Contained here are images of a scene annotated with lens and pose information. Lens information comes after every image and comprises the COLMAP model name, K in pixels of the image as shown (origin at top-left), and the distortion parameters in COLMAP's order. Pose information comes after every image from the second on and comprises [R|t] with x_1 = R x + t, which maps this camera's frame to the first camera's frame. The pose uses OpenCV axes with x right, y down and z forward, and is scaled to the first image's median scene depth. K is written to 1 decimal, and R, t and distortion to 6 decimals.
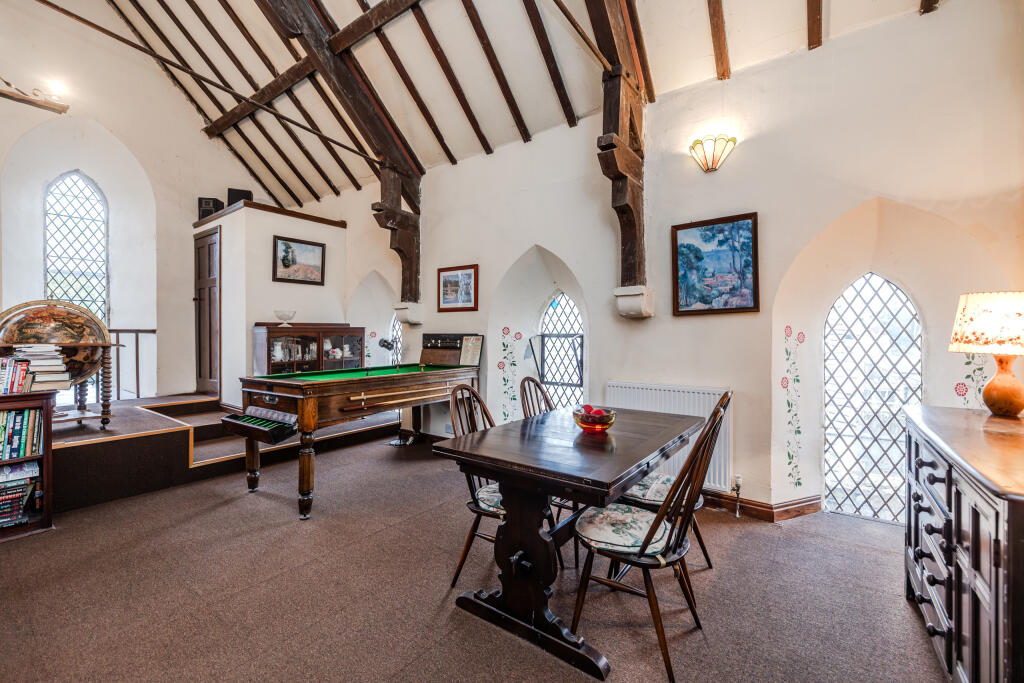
lens RADIAL K [[427.8, 0, 510.0], [0, 427.8, 335.9], [0, 0, 1]] dist [0.000502, 0.001426]
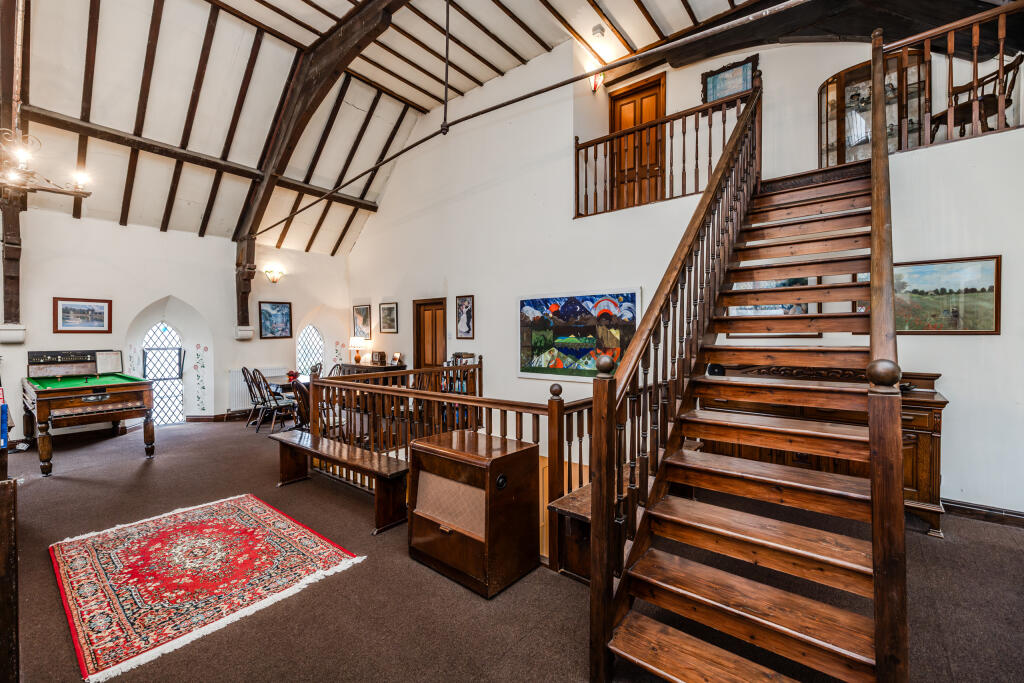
lens RADIAL K [[427.8, 0, 512.2], [0, 427.8, 338.0], [0, 0, 1]] dist [0.000502, 0.001426]
pose [[0.042141, -0.009617, 0.999065, -1.474944], [0.006613, 0.999934, 0.009347, -0.049201], [-0.999090, 0.006213, 0.042202, -0.385580]]
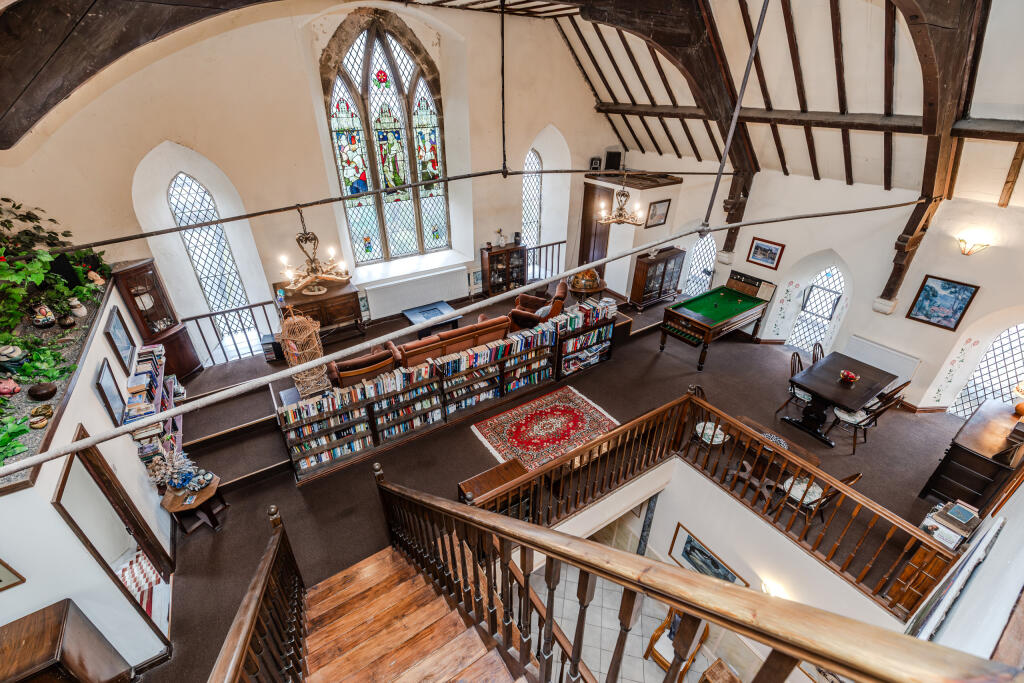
lens RADIAL K [[427.8, 0, 511.5], [0, 427.8, 336.4], [0, 0, 1]] dist [0.000502, 0.001426]
pose [[0.941837, 0.170445, -0.289639, -0.566394], [-0.005075, 0.868960, 0.494857, -0.715009], [0.336031, -0.464605, 0.819284, -0.972670]]
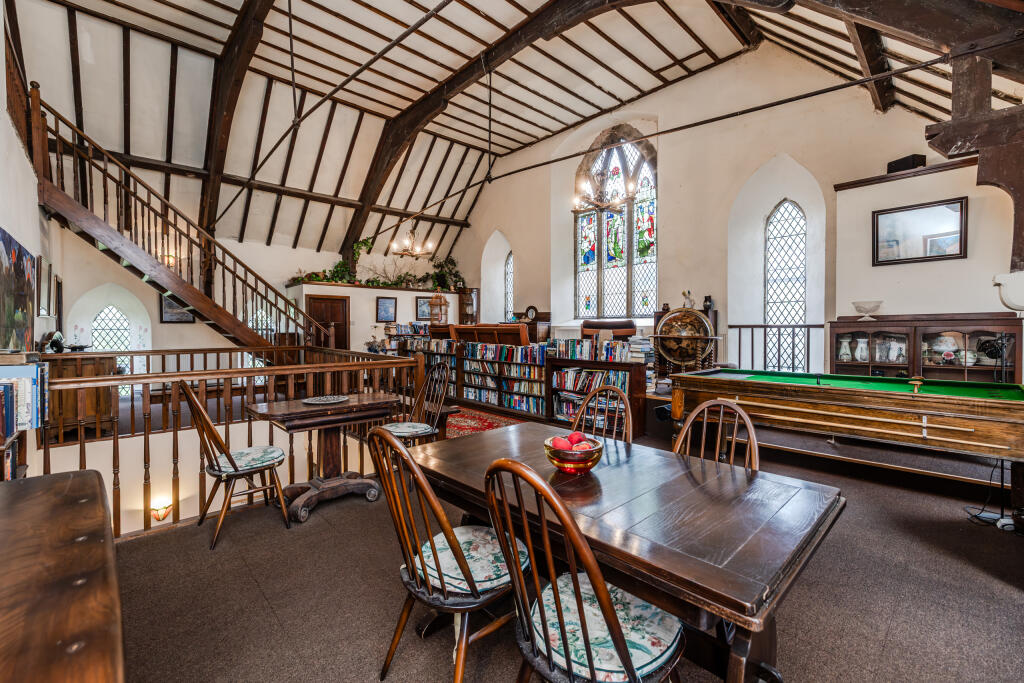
lens RADIAL K [[427.8, 0, 508.6], [0, 427.8, 337.6], [0, 0, 1]] dist [0.000502, 0.001426]
pose [[-0.178083, 0.022323, -0.983762, 0.470181], [0.000279, 0.999744, 0.022635, -0.008271], [0.984015, 0.003757, -0.178044, 0.523086]]
